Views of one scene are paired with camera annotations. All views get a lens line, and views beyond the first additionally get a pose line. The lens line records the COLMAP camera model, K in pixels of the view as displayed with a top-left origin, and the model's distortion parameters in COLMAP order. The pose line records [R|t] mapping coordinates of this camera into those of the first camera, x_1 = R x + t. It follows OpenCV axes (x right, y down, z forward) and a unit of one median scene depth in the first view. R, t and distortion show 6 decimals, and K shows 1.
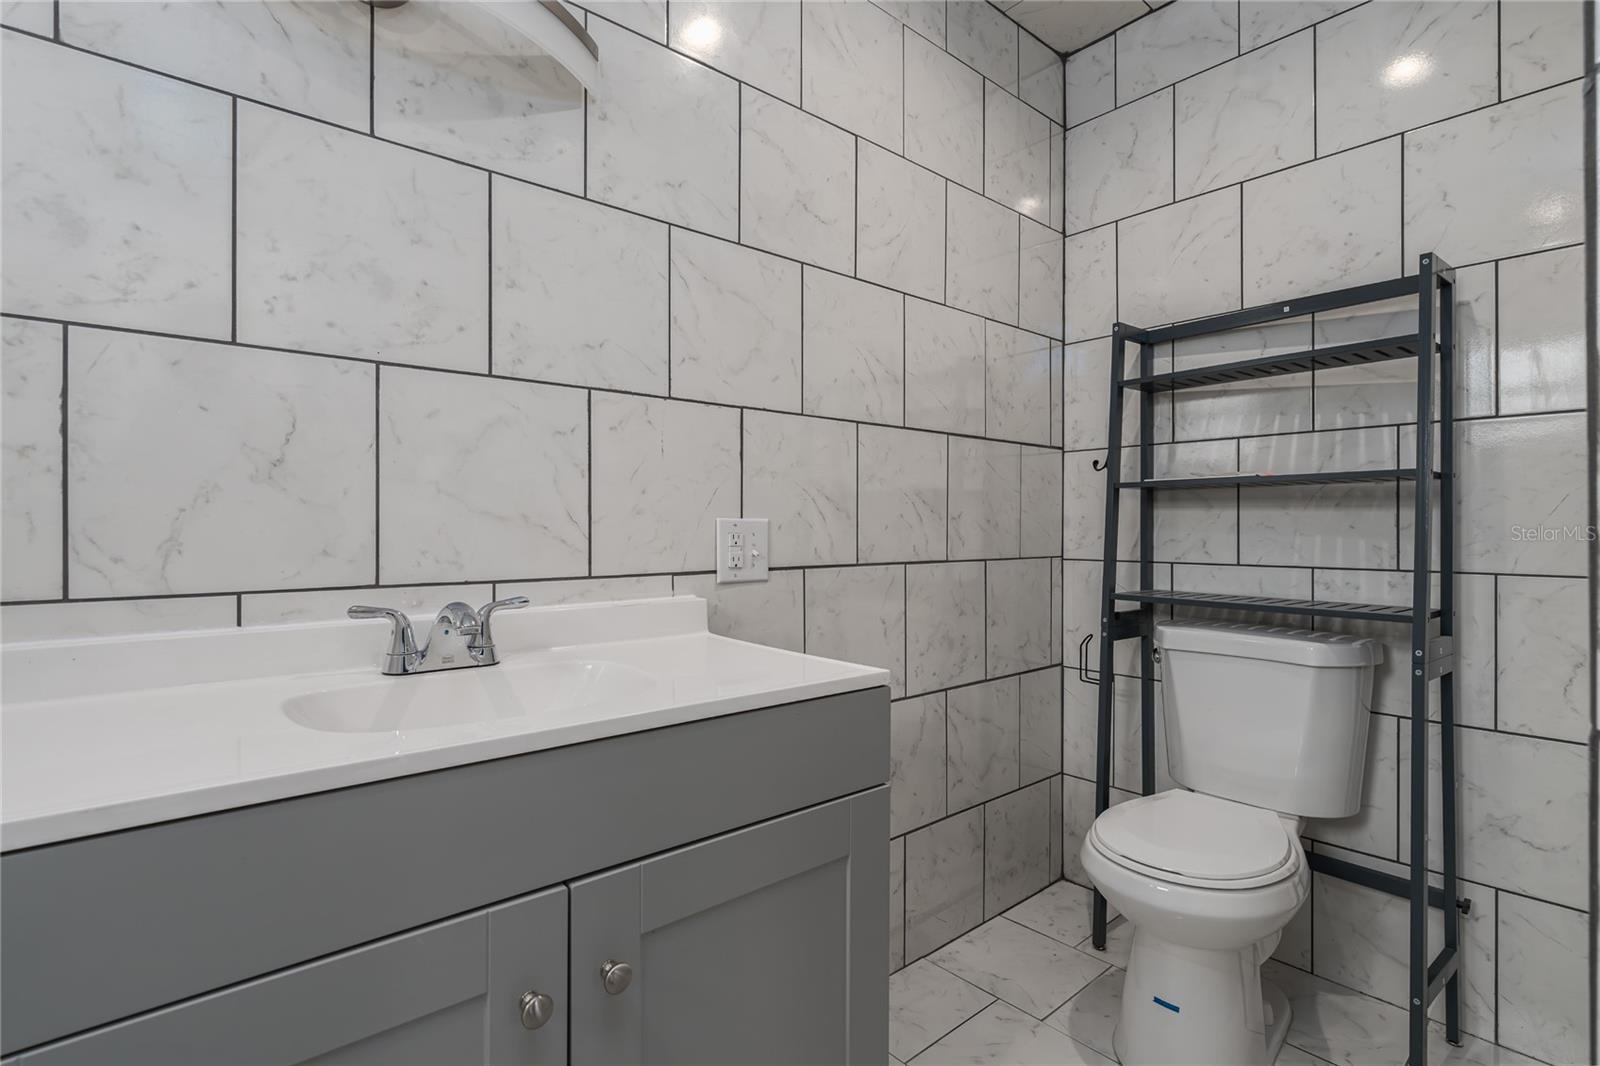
lens RADIAL K [[752.9, 0, 794.6], [0, 752.9, 527.1], [0, 0, 1]] dist [-0.005686, 0.002424]
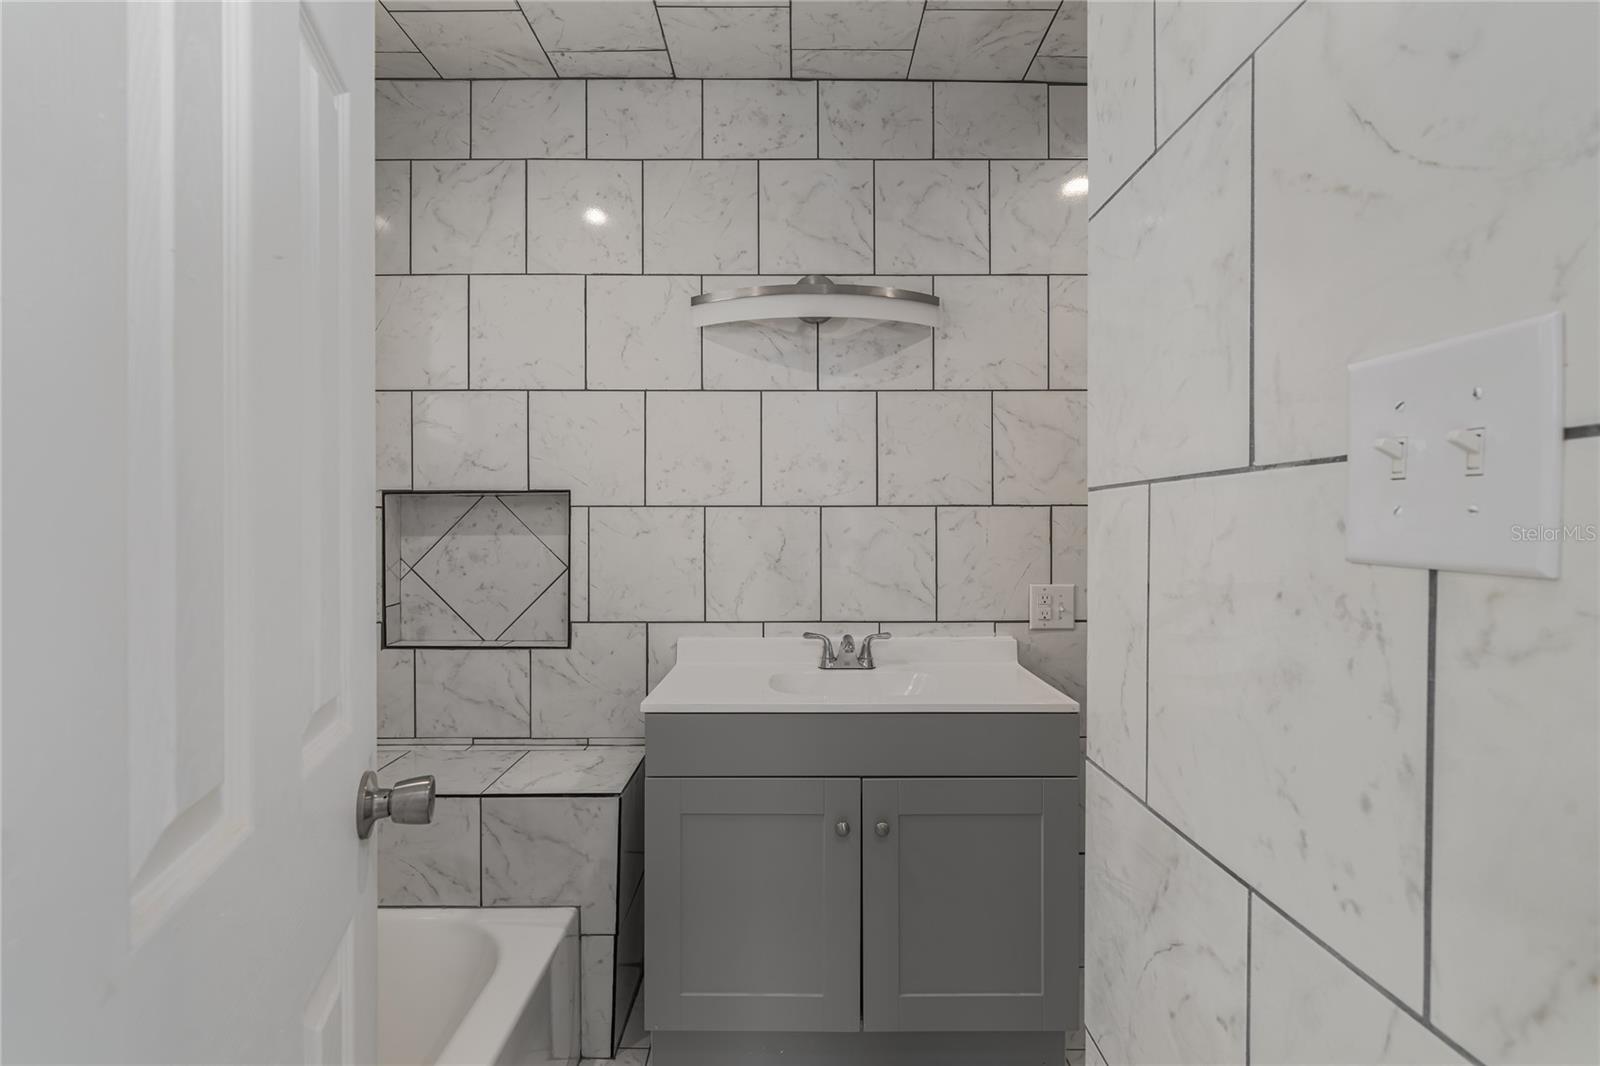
lens RADIAL K [[752.9, 0, 803.0], [0, 752.9, 527.7], [0, 0, 1]] dist [-0.005686, 0.002424]
pose [[0.765661, 0.002314, -0.643240, 0.597528], [0.002271, 0.999978, 0.006300, -0.158796], [0.643240, -0.006285, 0.765639, -0.469747]]
